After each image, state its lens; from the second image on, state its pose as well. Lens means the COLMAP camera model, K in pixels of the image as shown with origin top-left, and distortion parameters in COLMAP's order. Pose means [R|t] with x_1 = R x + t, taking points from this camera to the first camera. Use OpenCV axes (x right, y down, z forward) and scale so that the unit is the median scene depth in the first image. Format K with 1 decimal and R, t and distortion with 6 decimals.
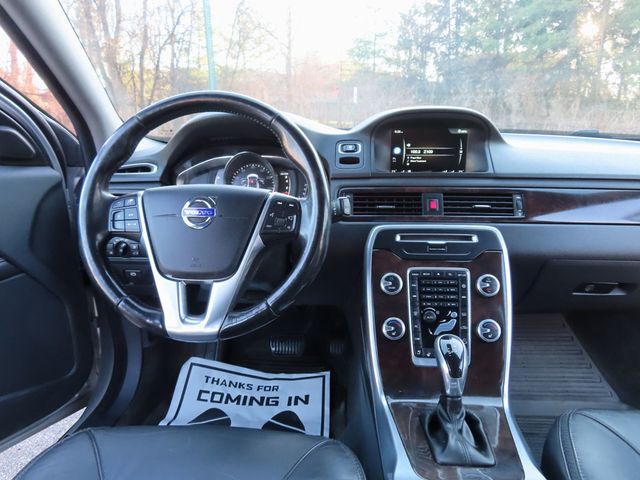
lens RADIAL K [[468.8, 0, 320.0], [0, 468.8, 240.0], [0, 0, 1]] dist [0.005963, 0.007141]
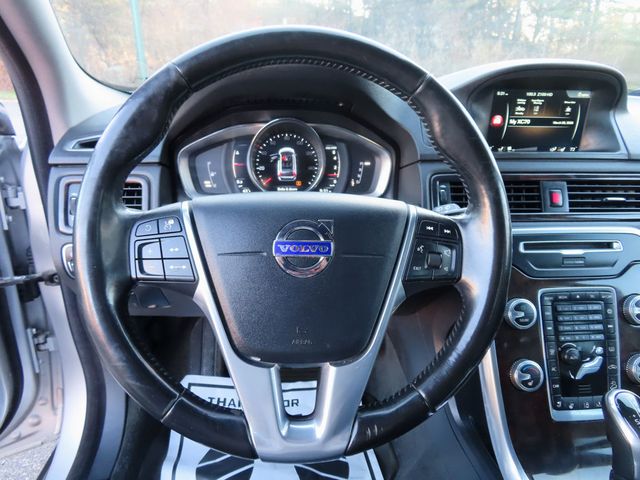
lens RADIAL K [[468.8, 0, 320.0], [0, 468.8, 240.0], [0, 0, 1]] dist [0.000493, 0.004944]
pose [[0.987209, -0.031430, 0.156301, -0.228375], [0.011448, 0.991819, 0.127136, -0.099545], [-0.159018, -0.123721, 0.979493, 0.297680]]
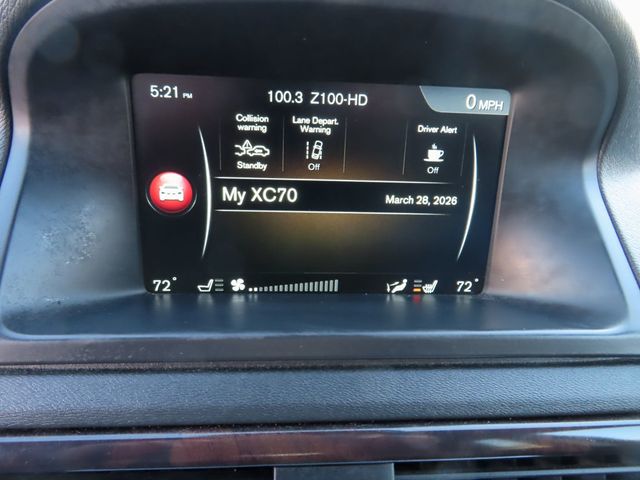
lens RADIAL K [[457.1, 0, 318.6], [0, 457.1, 242.5], [0, 0, 1]] dist [-0.006812, 0.001735]
pose [[0.989715, -0.001276, 0.143050, 0.196857], [-0.003388, 0.999471, 0.032350, -0.171980], [-0.143015, -0.032502, 0.989187, 0.787071]]
